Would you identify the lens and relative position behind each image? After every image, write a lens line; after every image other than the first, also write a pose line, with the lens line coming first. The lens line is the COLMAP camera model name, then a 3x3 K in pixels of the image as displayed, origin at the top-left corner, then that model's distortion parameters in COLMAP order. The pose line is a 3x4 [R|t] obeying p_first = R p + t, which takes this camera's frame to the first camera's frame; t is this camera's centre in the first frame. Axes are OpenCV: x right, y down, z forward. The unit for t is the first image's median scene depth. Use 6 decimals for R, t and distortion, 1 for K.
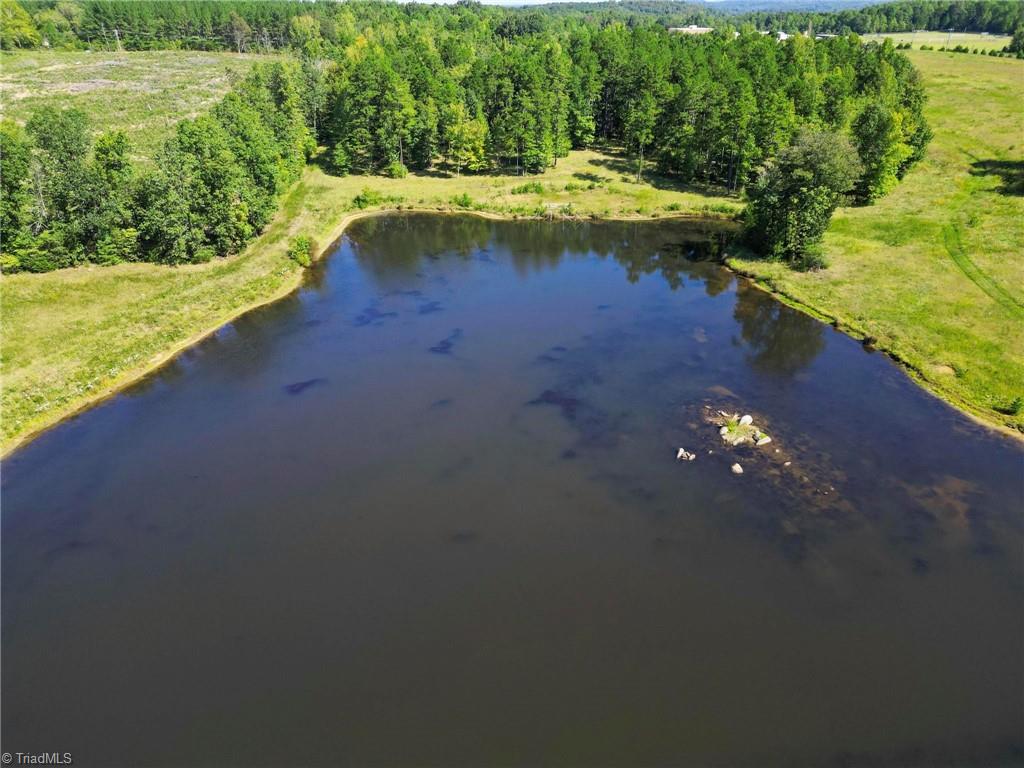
lens RADIAL K [[707.1, 0, 510.2], [0, 707.1, 383.2], [0, 0, 1]] dist [0.051676, -0.030617]
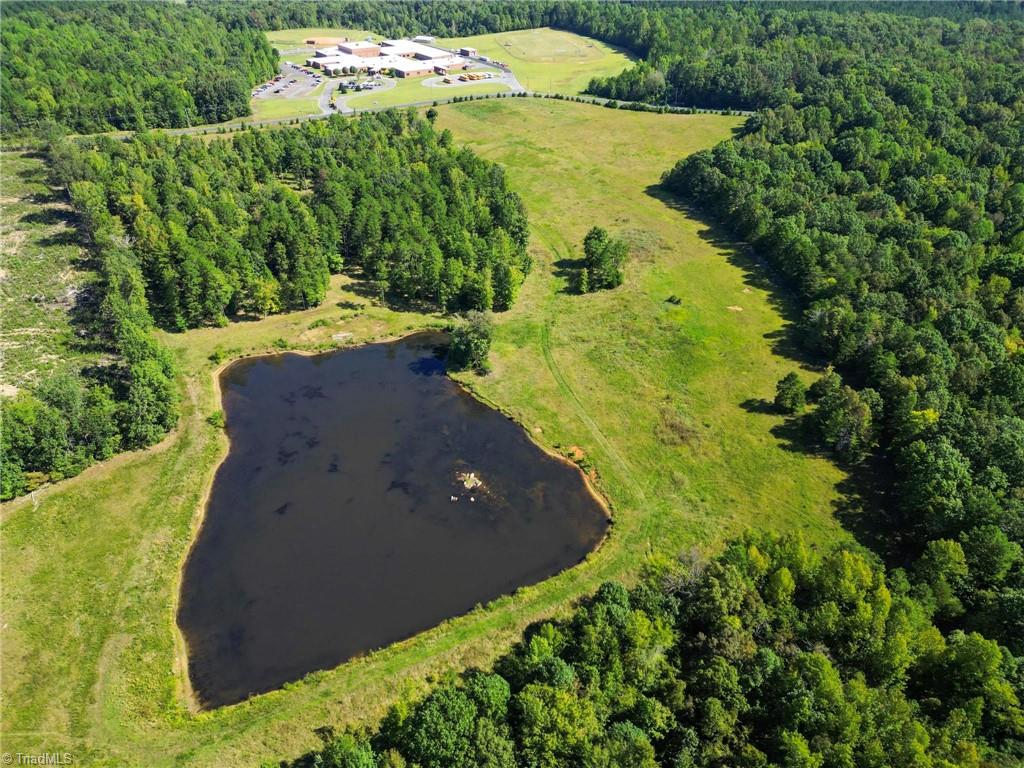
lens RADIAL K [[707.1, 0, 510.7], [0, 707.1, 383.1], [0, 0, 1]] dist [0.051676, -0.030617]
pose [[0.909432, -0.225043, 0.349698, -0.222039], [0.190513, 0.972948, 0.130677, -0.352473], [-0.369646, -0.052220, 0.927704, -0.865407]]
